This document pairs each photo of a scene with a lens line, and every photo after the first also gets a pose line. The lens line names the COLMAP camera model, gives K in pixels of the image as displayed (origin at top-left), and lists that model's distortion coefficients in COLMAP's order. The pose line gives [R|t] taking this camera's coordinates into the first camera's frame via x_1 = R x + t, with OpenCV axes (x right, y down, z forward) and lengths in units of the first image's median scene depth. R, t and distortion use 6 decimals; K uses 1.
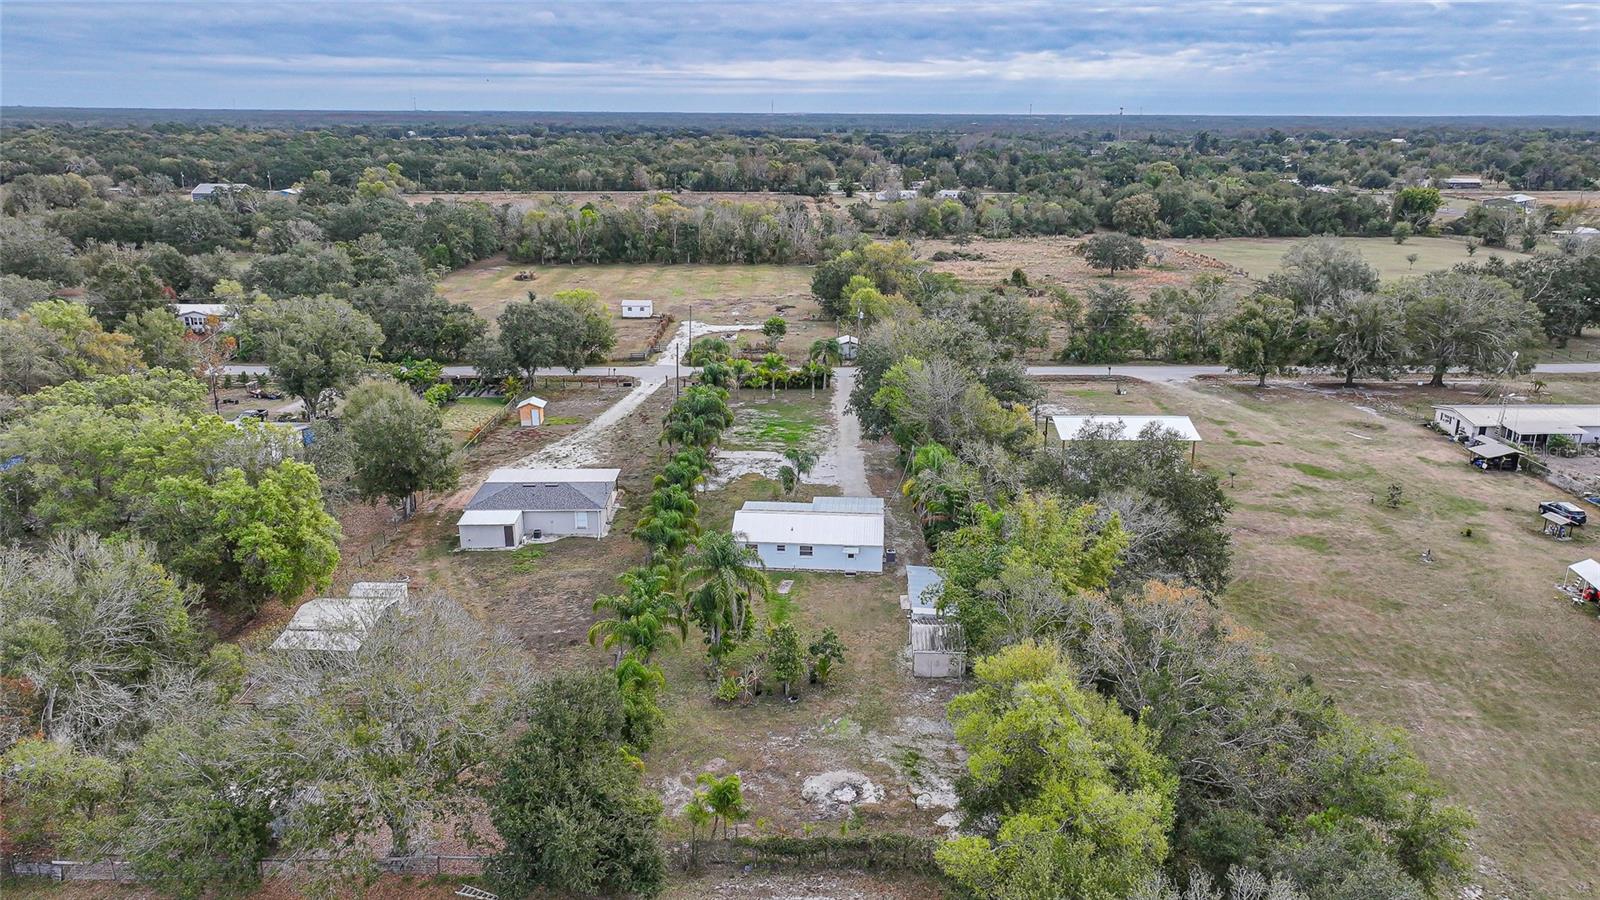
lens RADIAL K [[1126.5, 0, 806.2], [0, 1126.5, 434.2], [0, 0, 1]] dist [-0.005139, 0.021129]
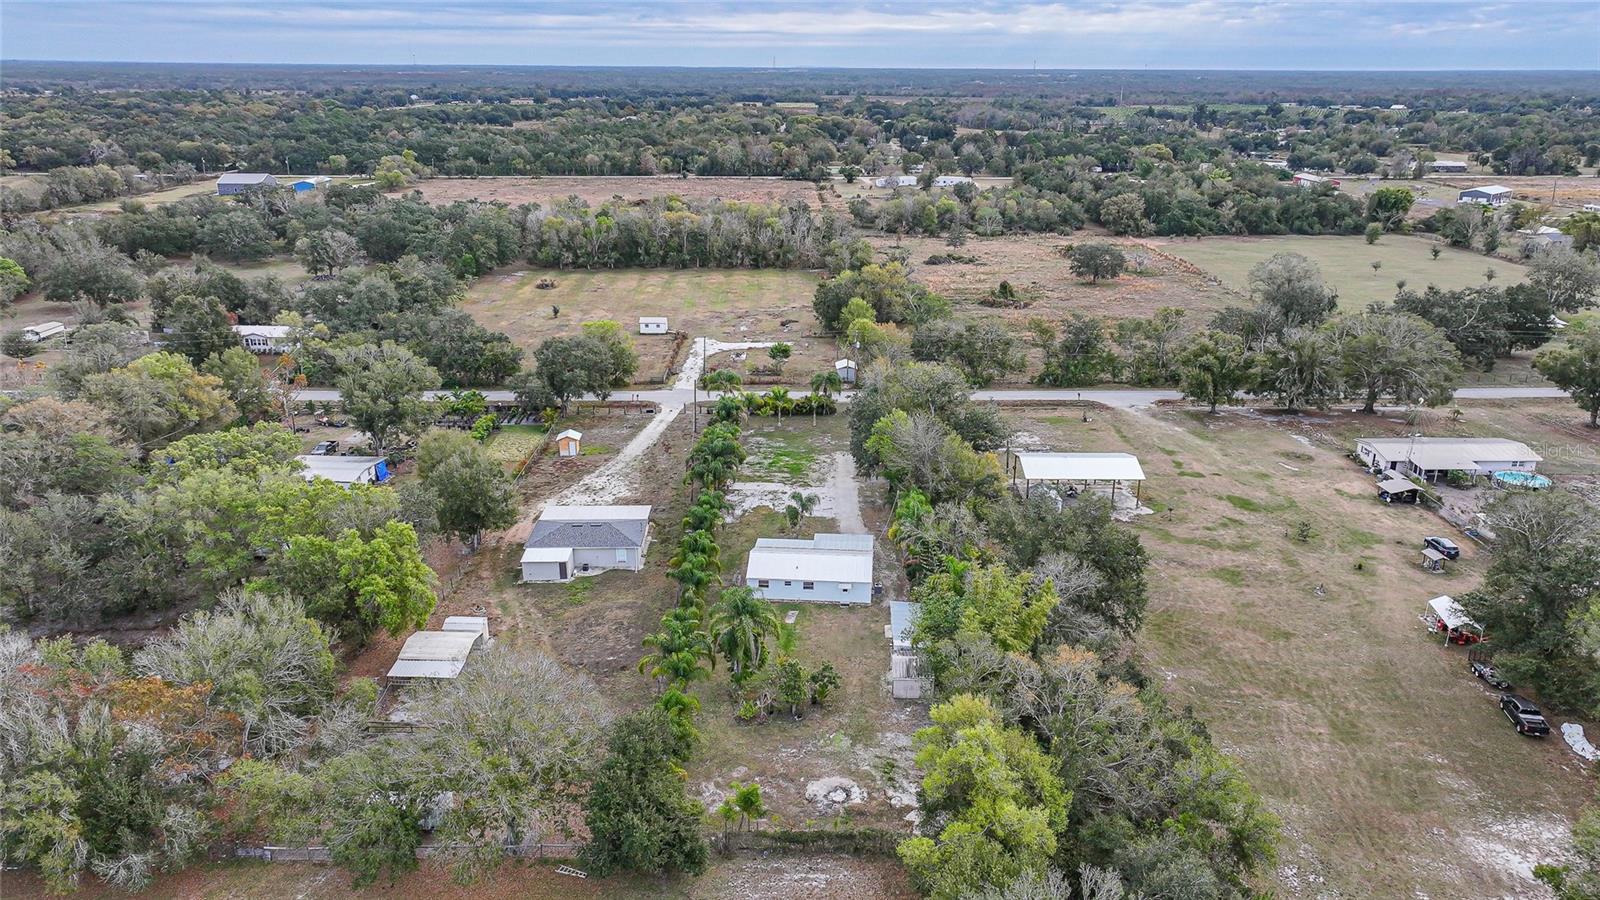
lens RADIAL K [[1126.5, 0, 806.2], [0, 1126.5, 434.2], [0, 0, 1]] dist [-0.005139, 0.021129]
pose [[0.999998, 0.000849, -0.001557, -0.000628], [-0.000789, 0.999283, 0.037841, -0.083180], [0.001588, -0.037840, 0.999283, -0.165858]]
